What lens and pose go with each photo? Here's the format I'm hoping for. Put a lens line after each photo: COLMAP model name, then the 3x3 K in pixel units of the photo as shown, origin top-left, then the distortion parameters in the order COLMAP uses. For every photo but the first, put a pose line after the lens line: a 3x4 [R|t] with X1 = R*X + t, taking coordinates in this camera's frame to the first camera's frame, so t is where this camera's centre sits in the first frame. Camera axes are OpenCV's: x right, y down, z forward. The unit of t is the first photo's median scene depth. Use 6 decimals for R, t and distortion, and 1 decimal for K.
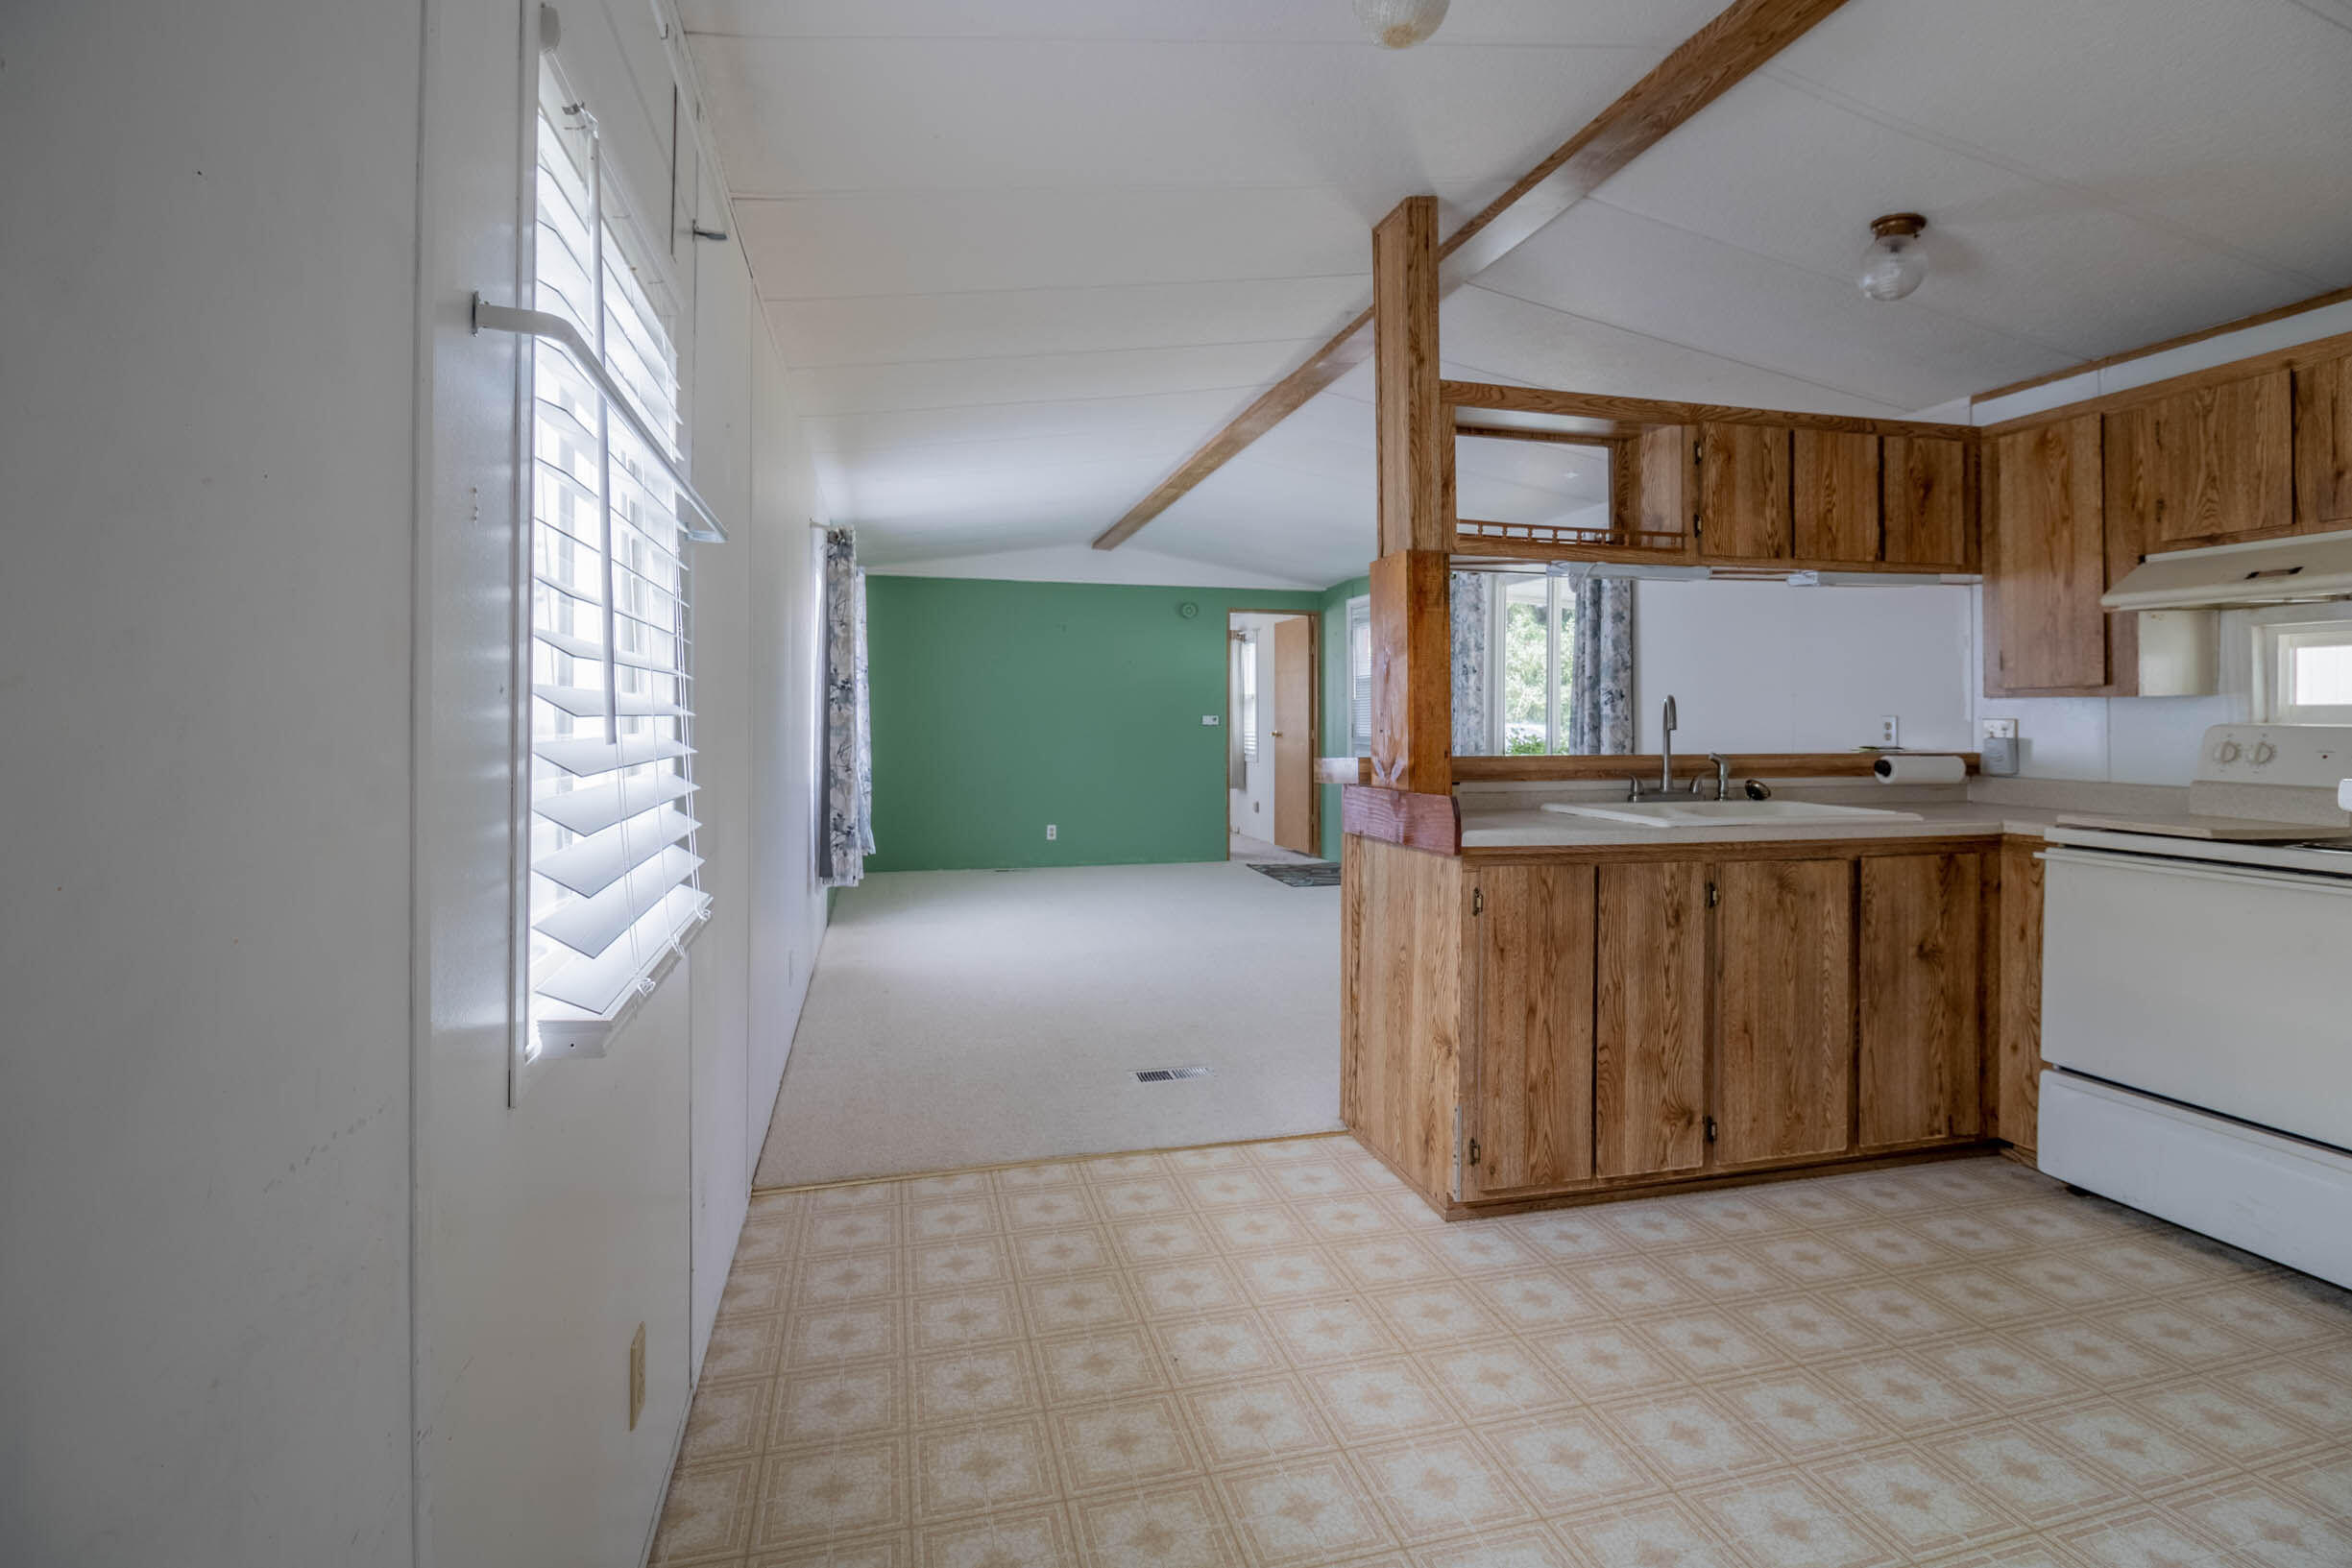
lens RADIAL K [[1138.2, 0, 1040.9], [0, 1138.2, 705.6], [0, 0, 1]] dist [-0.002805, -0.009354]
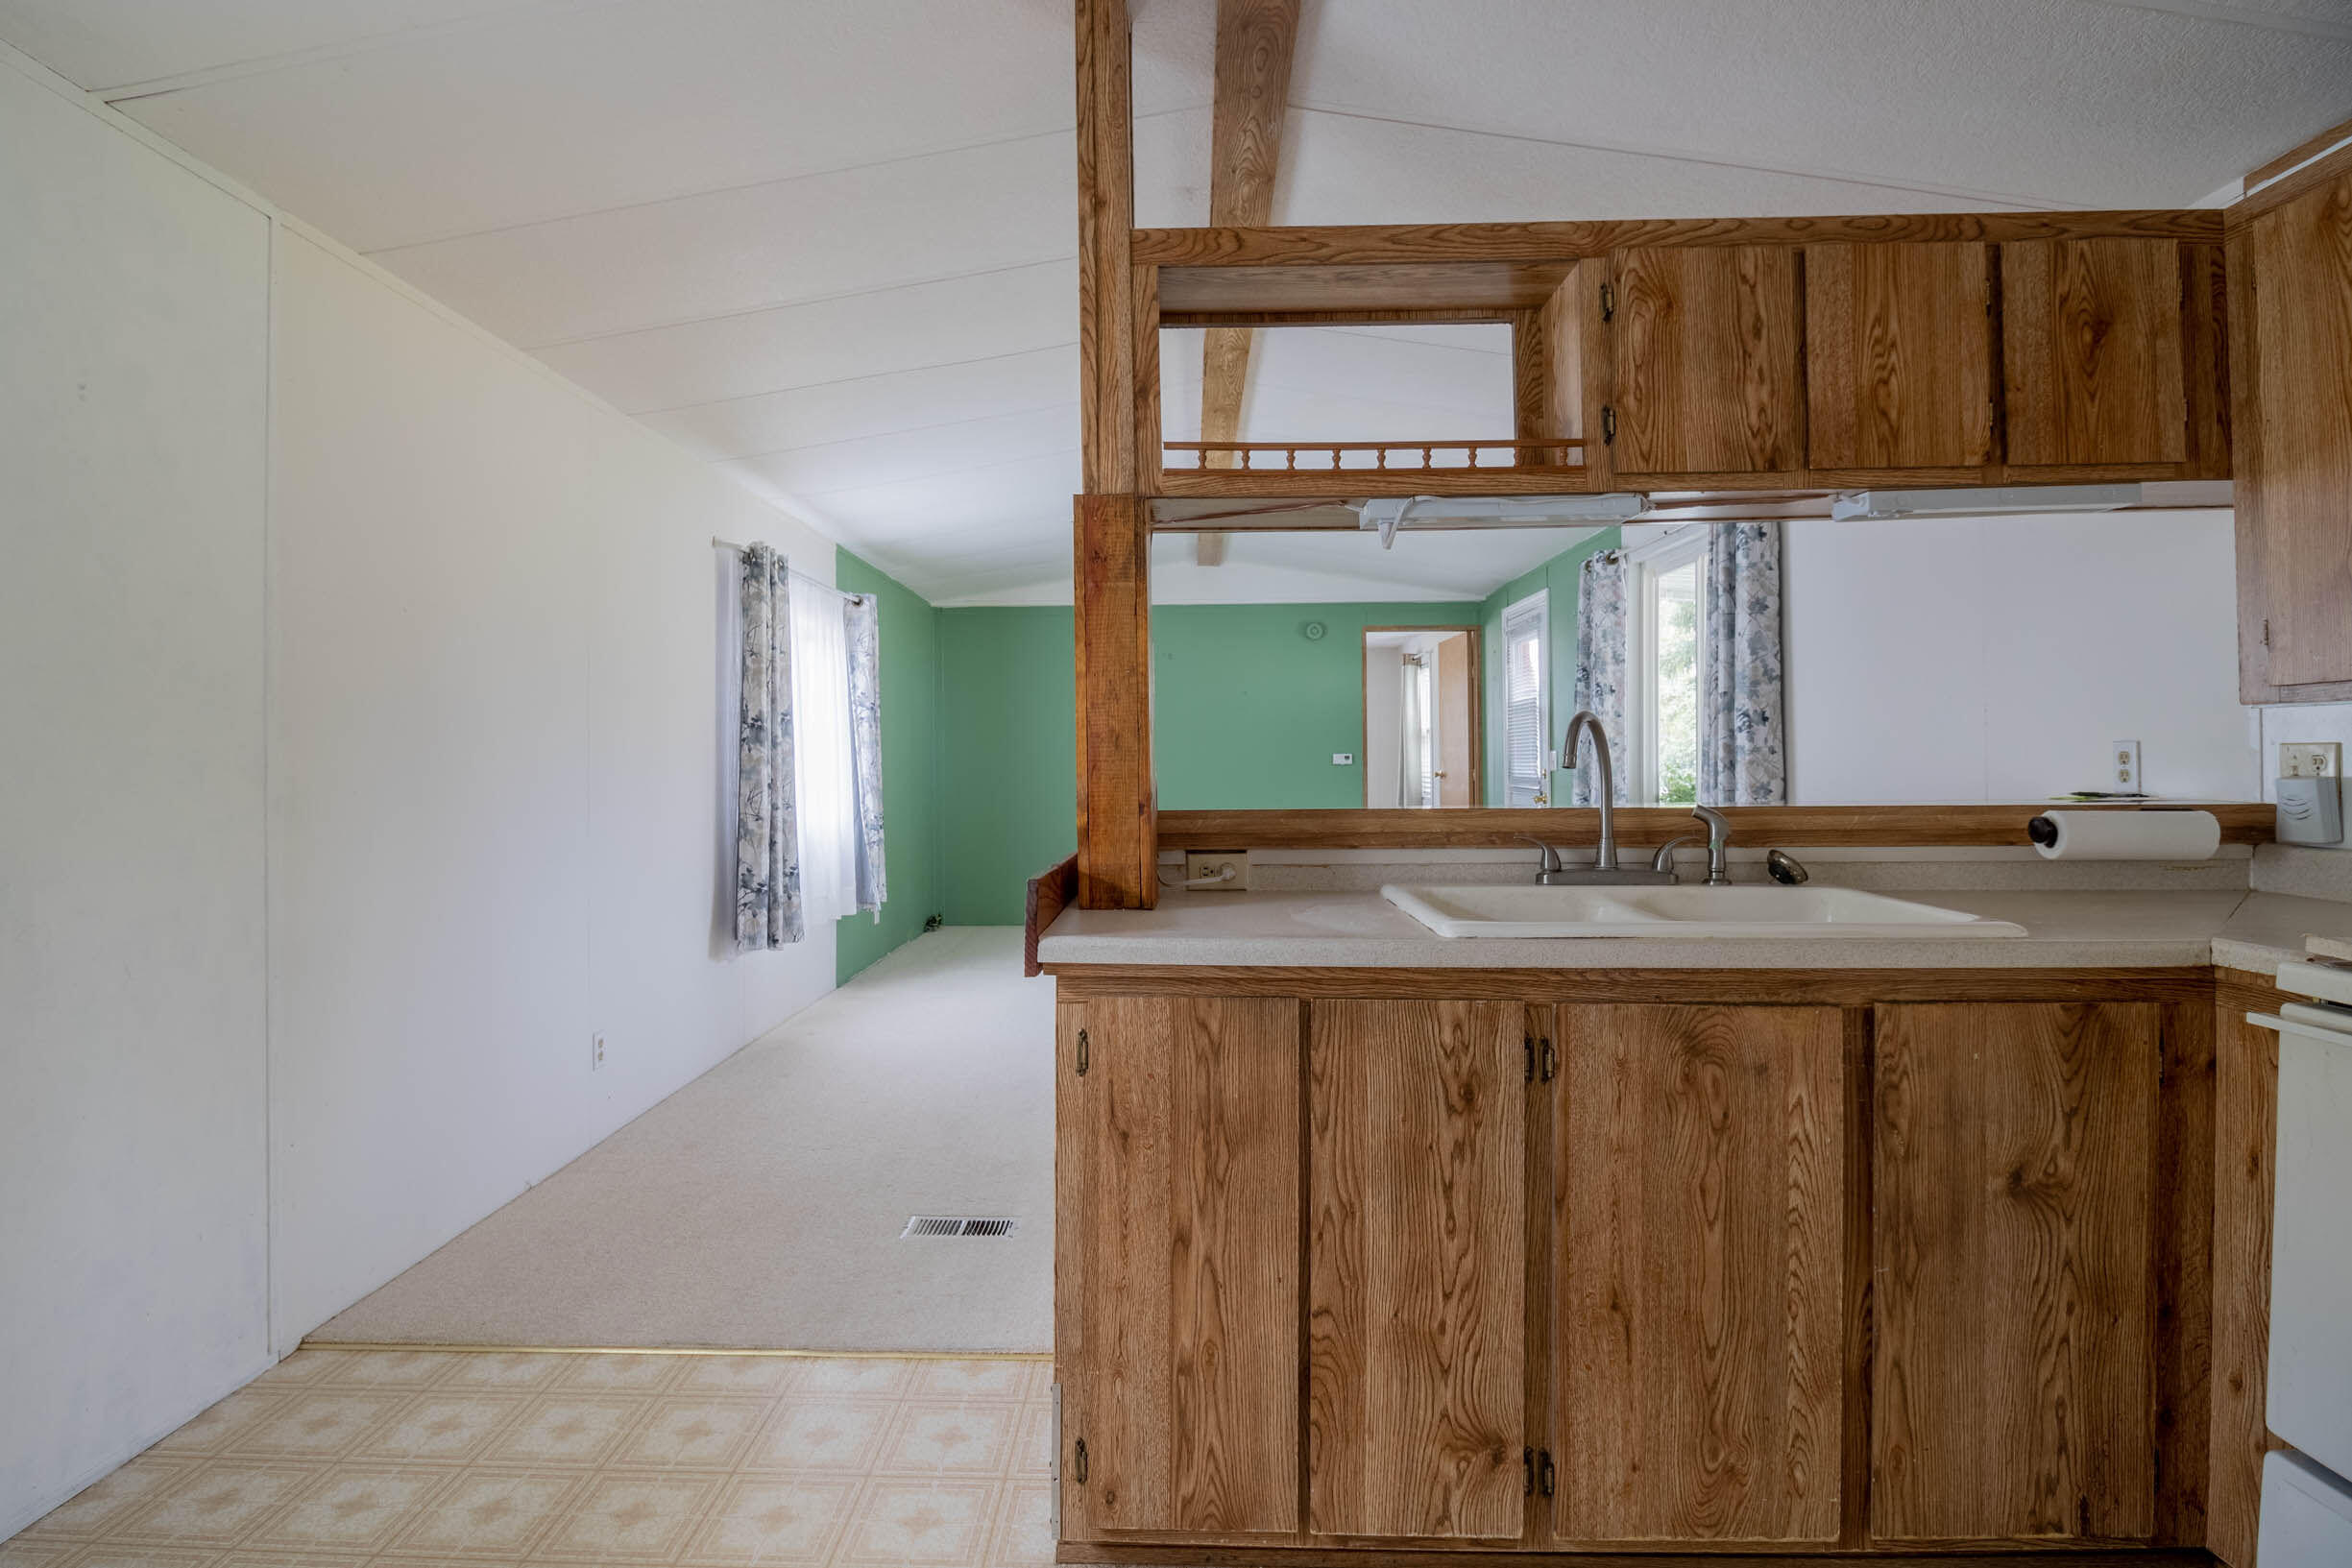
lens RADIAL K [[1138.2, 0, 1023.9], [0, 1138.2, 747.8], [0, 0, 1]] dist [-0.002805, -0.009354]
pose [[0.962734, -0.012161, -0.270176, 0.464886], [0.012383, 0.999923, -0.000881, 0.007983], [0.270166, -0.002498, 0.962810, 0.361271]]
